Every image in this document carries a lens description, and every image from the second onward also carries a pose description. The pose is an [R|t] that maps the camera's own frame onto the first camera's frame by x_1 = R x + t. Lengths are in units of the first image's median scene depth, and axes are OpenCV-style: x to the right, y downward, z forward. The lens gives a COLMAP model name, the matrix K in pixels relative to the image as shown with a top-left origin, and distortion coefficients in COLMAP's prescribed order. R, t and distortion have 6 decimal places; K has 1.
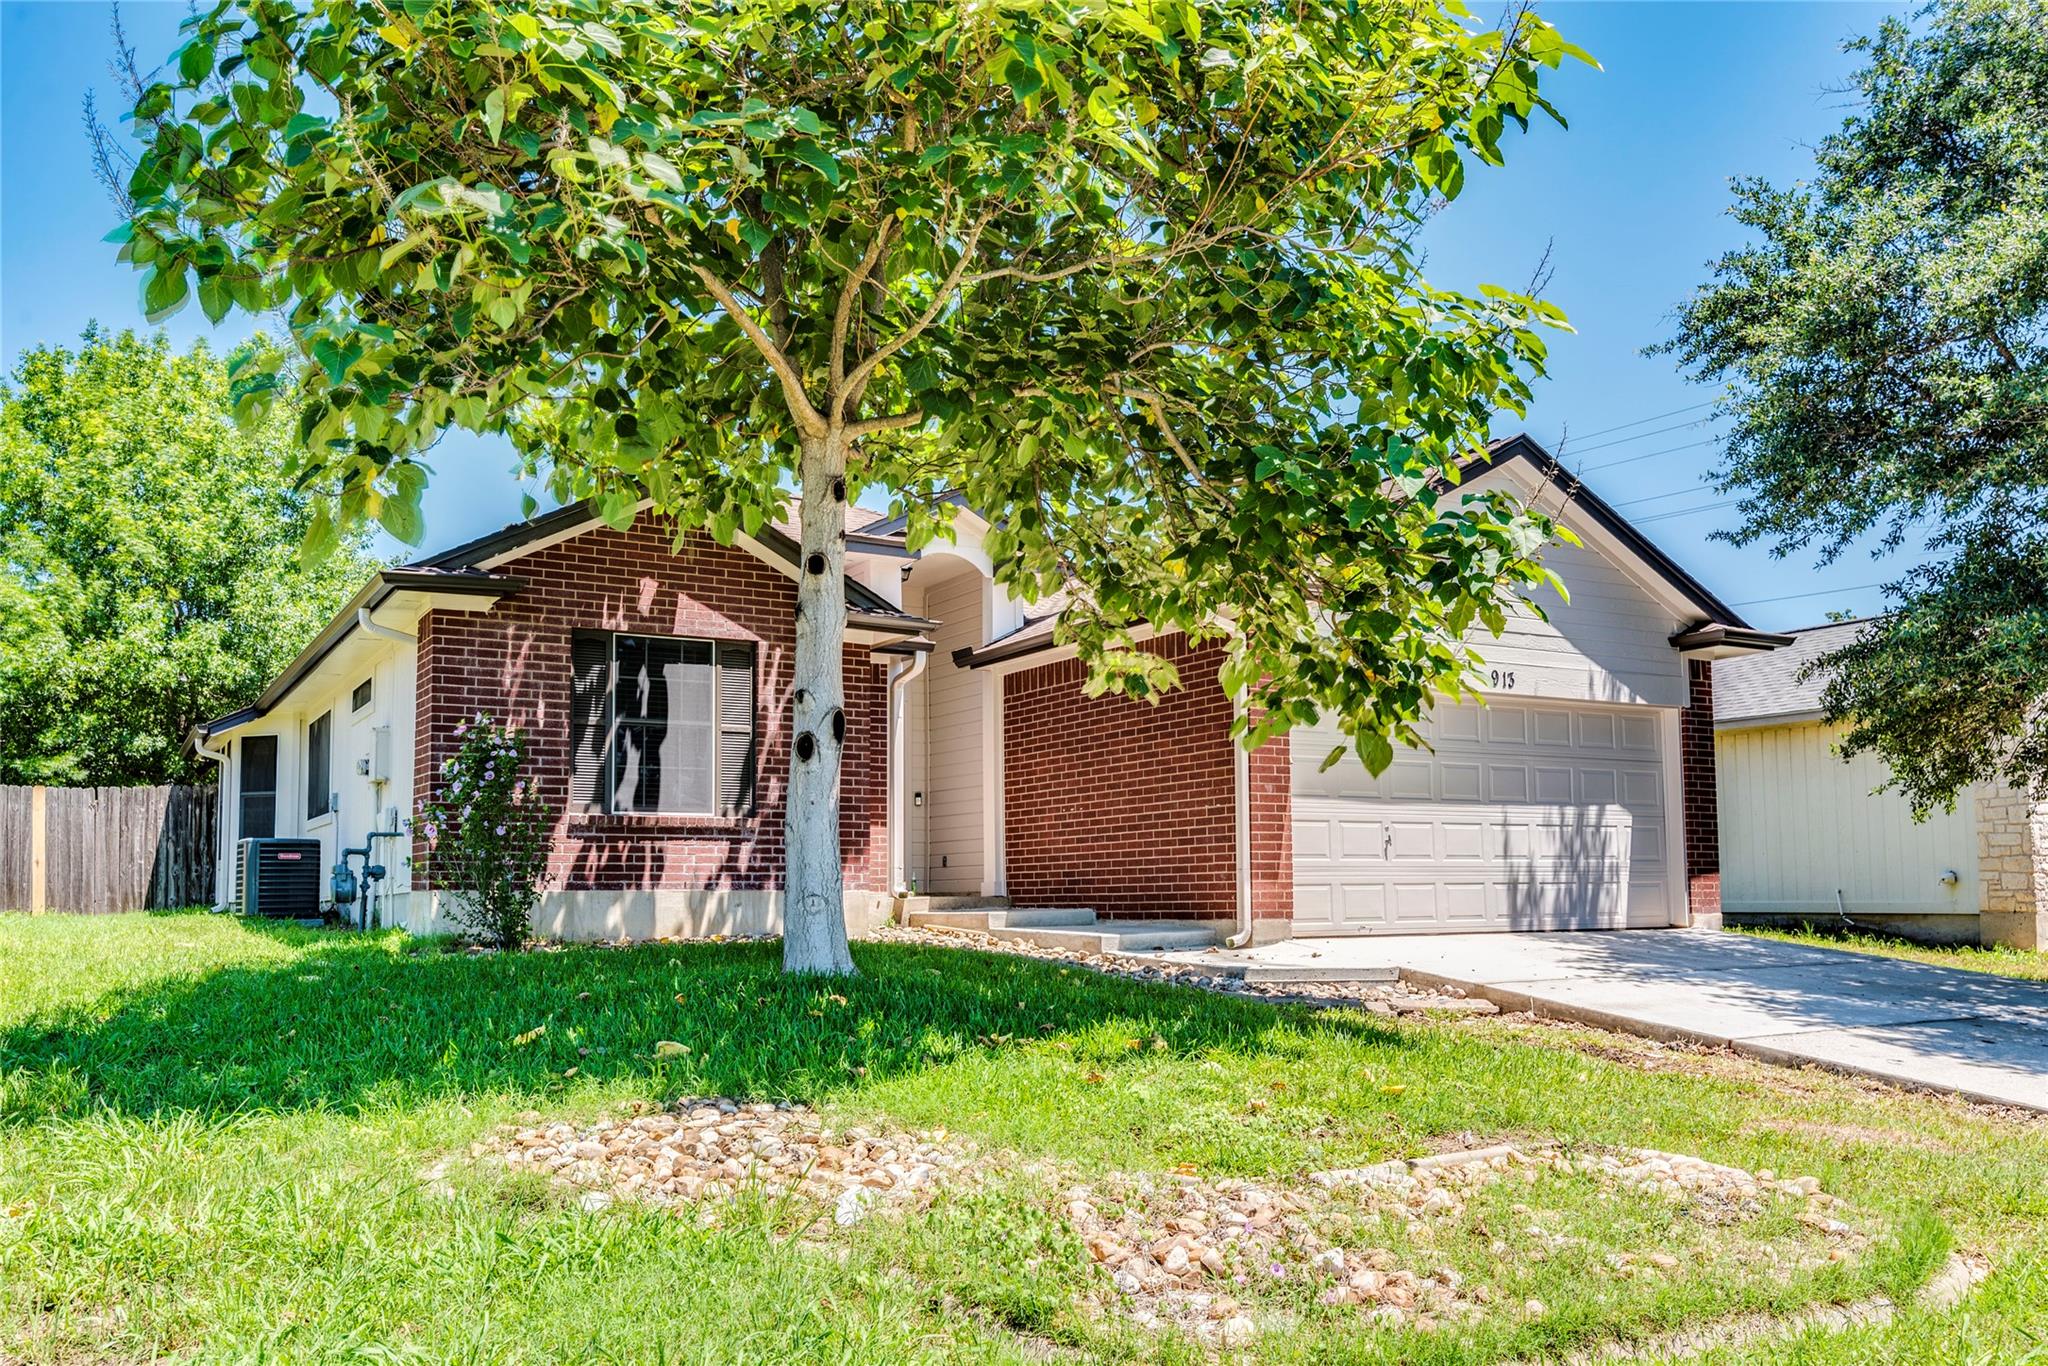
lens RADIAL K [[1643.0, 0, 1032.4], [0, 1643.0, 780.6], [0, 0, 1]] dist [0.011970, -0.026663]
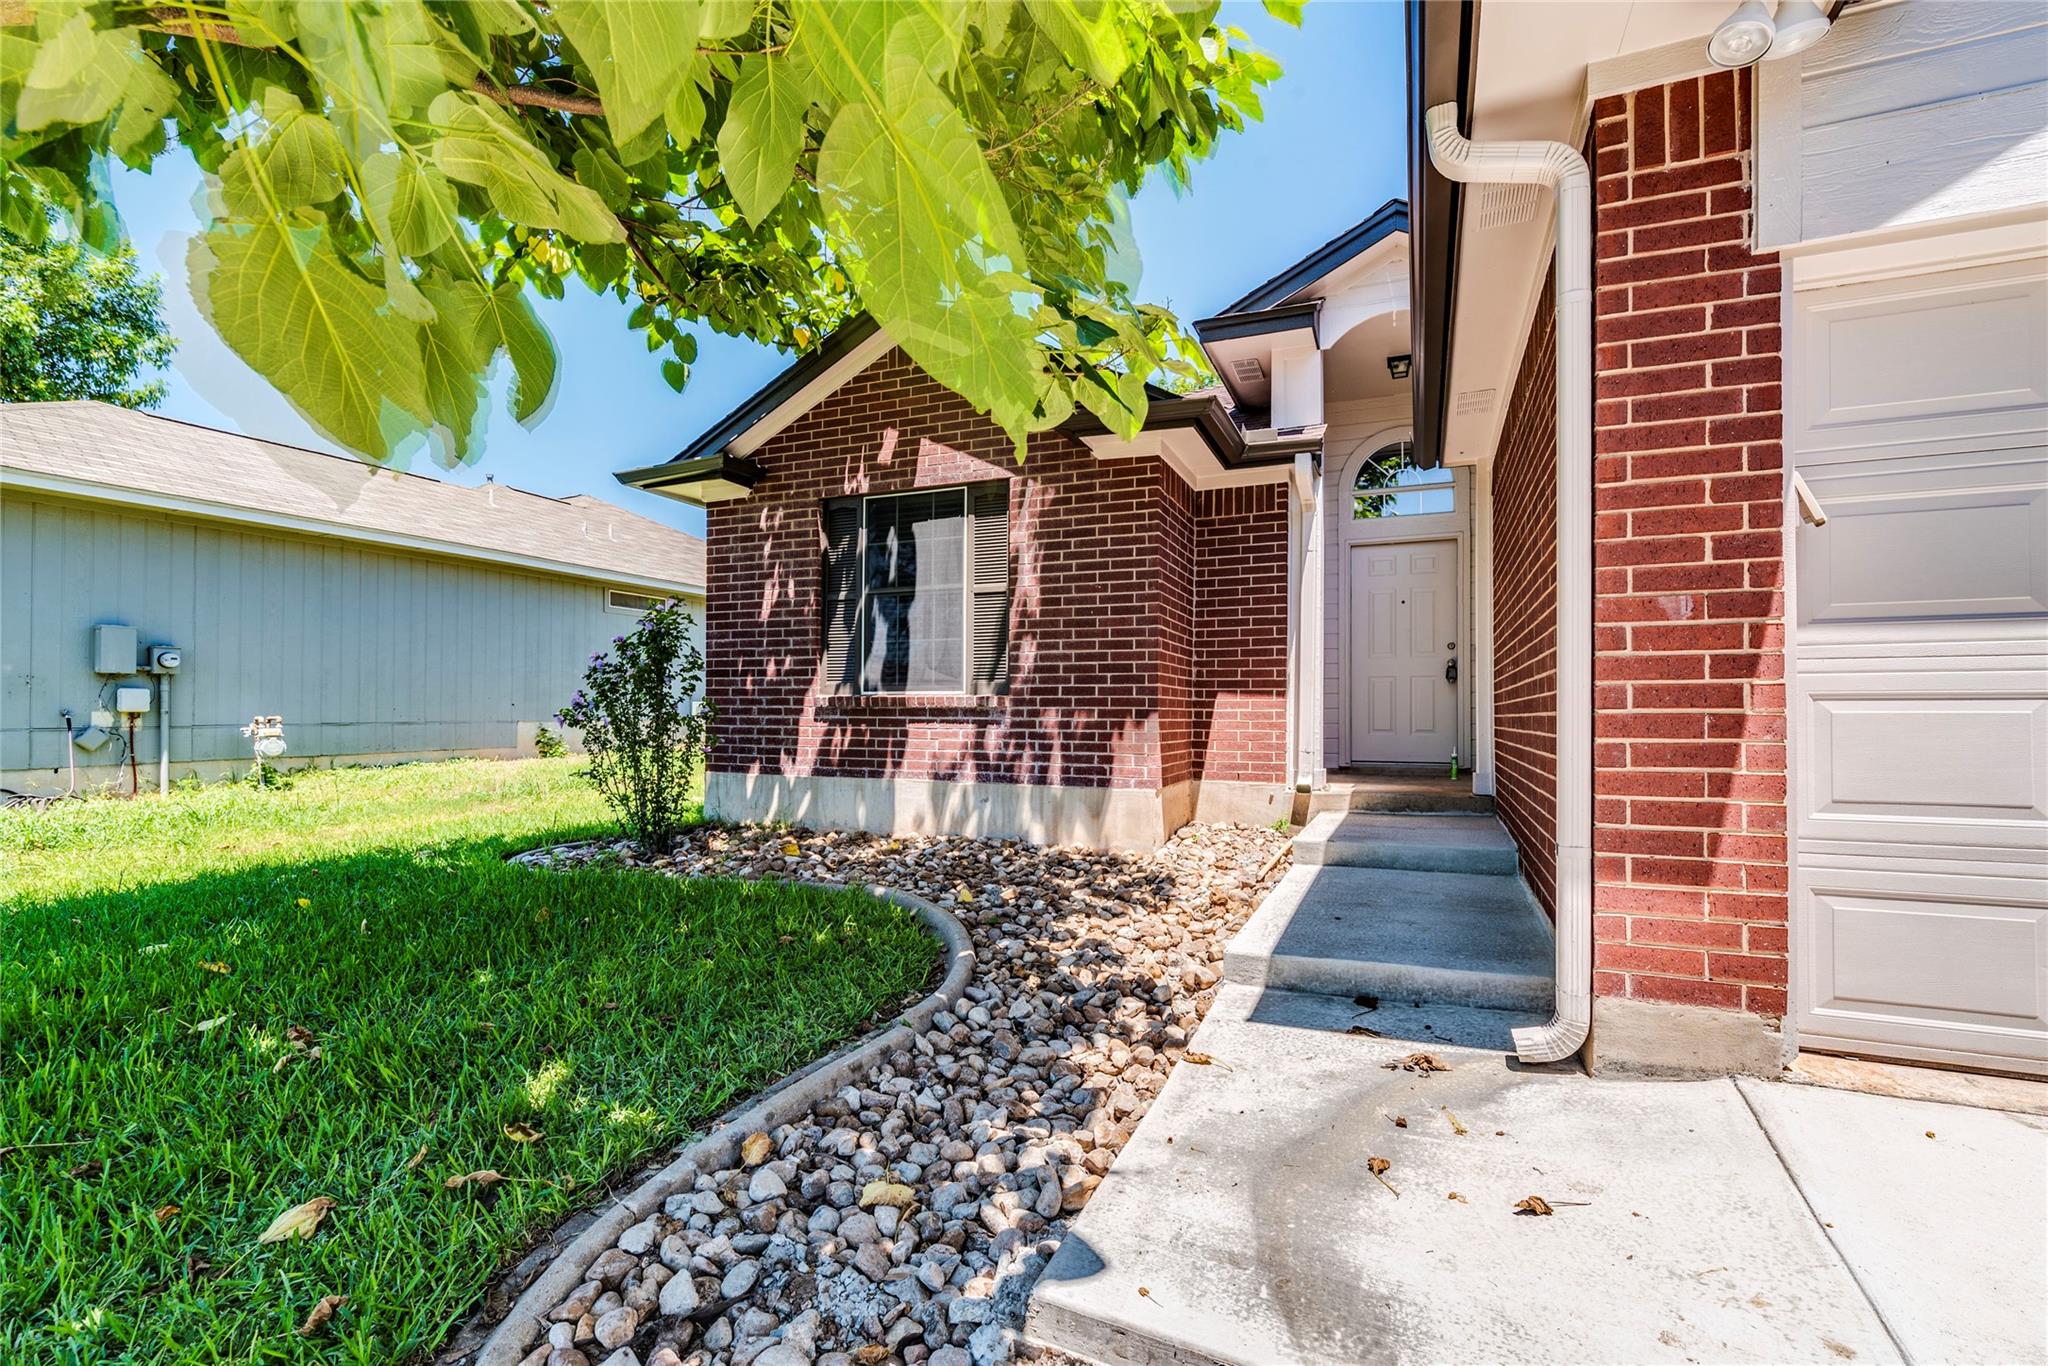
lens RADIAL K [[920.5, 0, 1009.0], [0, 920.5, 700.7], [0, 0, 1]] dist [-0.000747, -0.000084]
pose [[0.570552, -0.000704, -0.821261, 0.214401], [0.049580, 0.998205, 0.033589, 0.010466], [0.819764, -0.059882, 0.569563, 0.765730]]
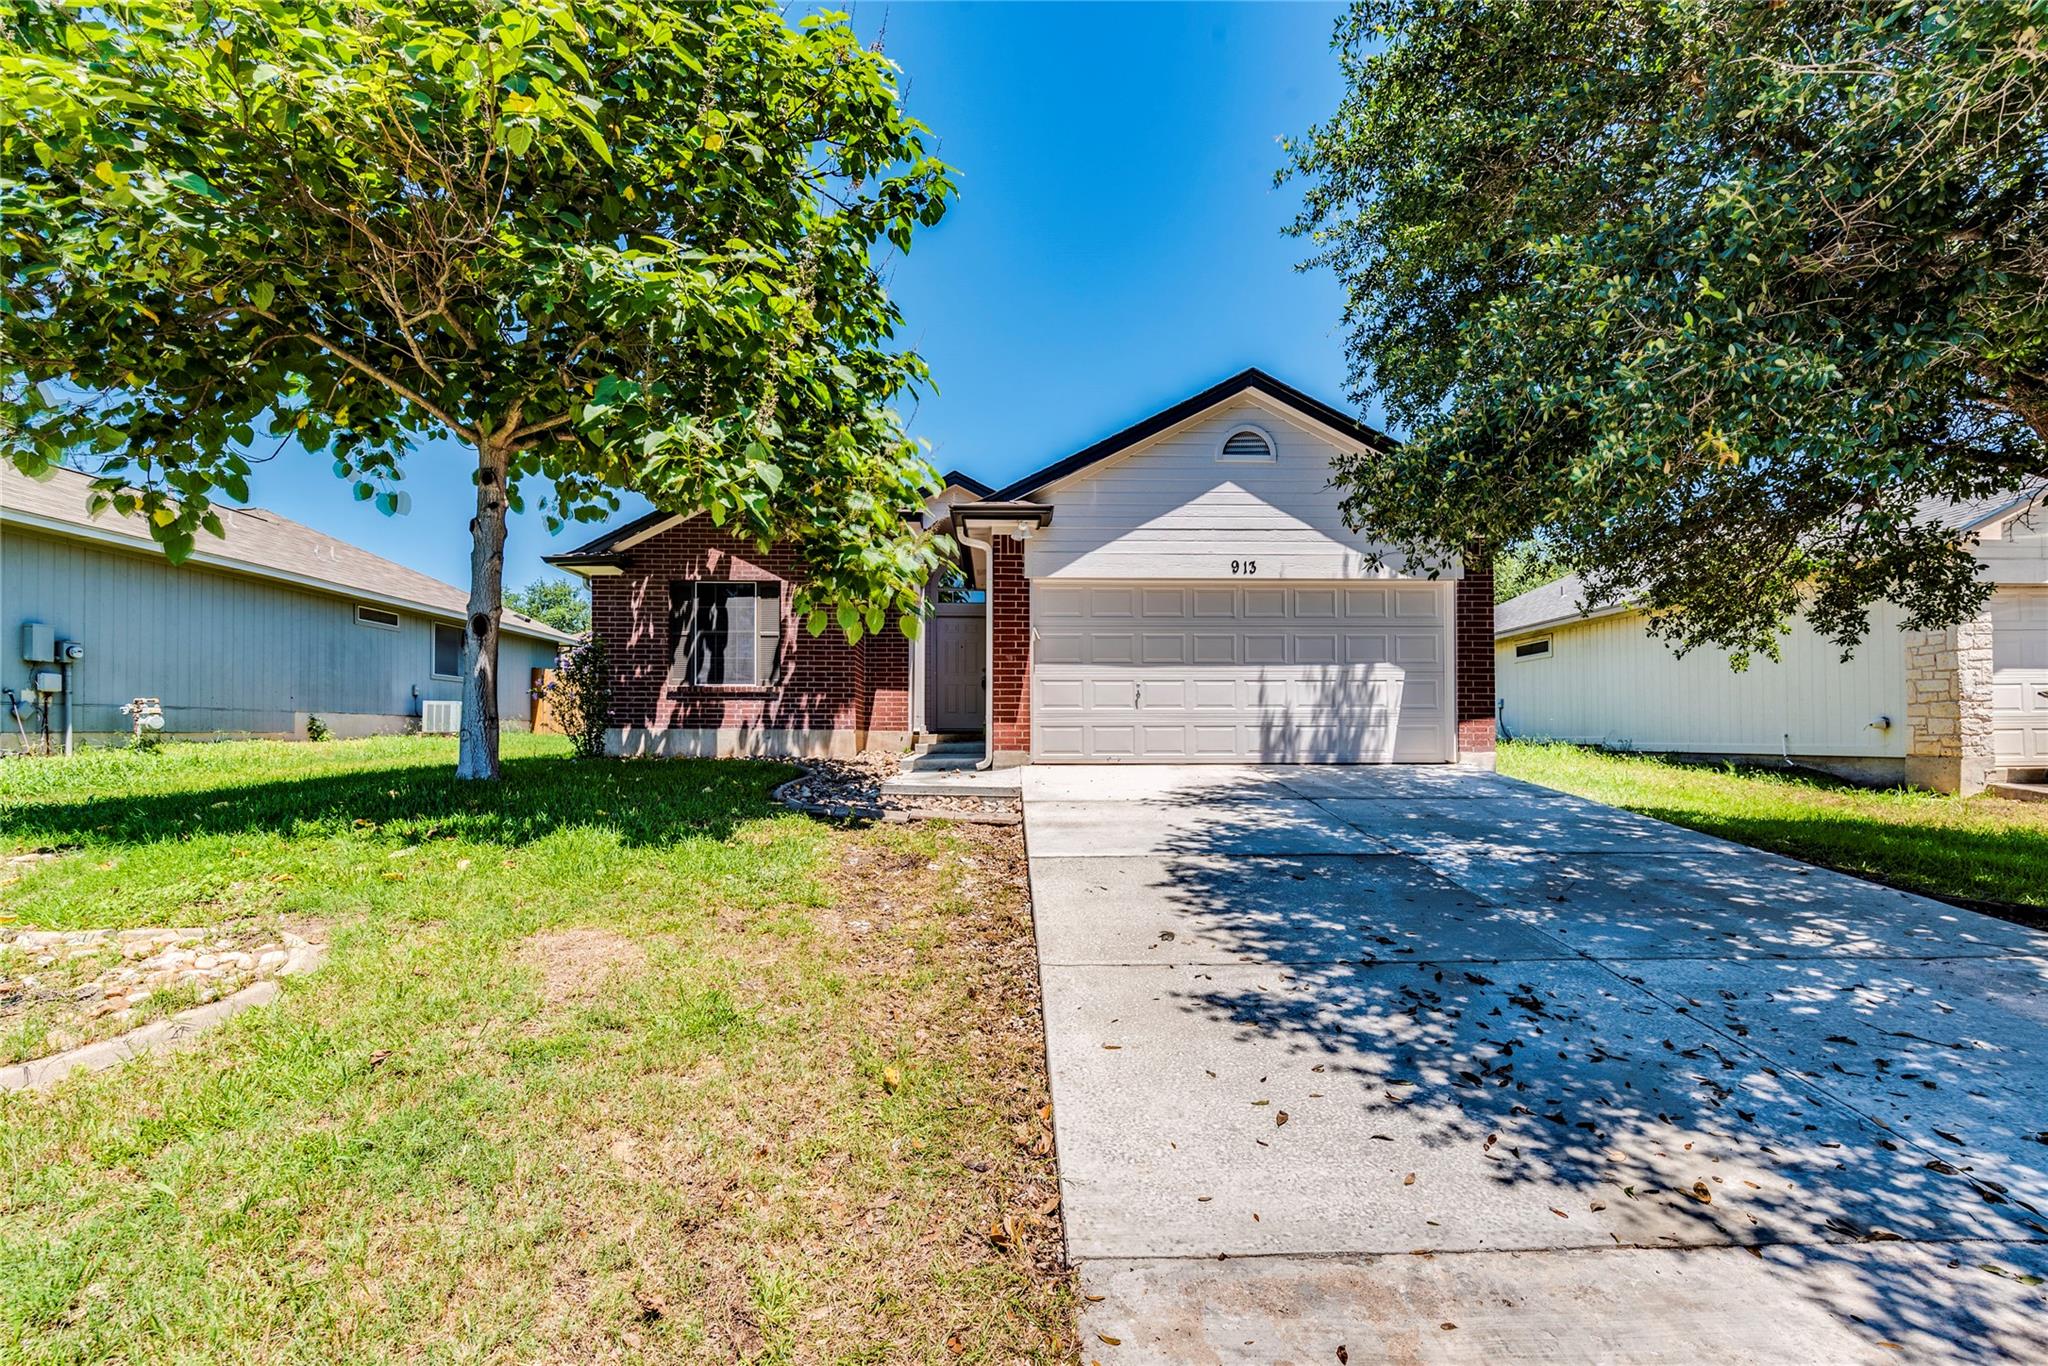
lens RADIAL K [[908.7, 0, 1028.2], [0, 908.7, 729.1], [0, 0, 1]] dist [0.004243, 0.000485]
pose [[0.874611, 0.002904, -0.484817, 0.523884], [0.027431, 0.998084, 0.055464, 0.022257], [0.484049, -0.061809, 0.872855, 0.316084]]
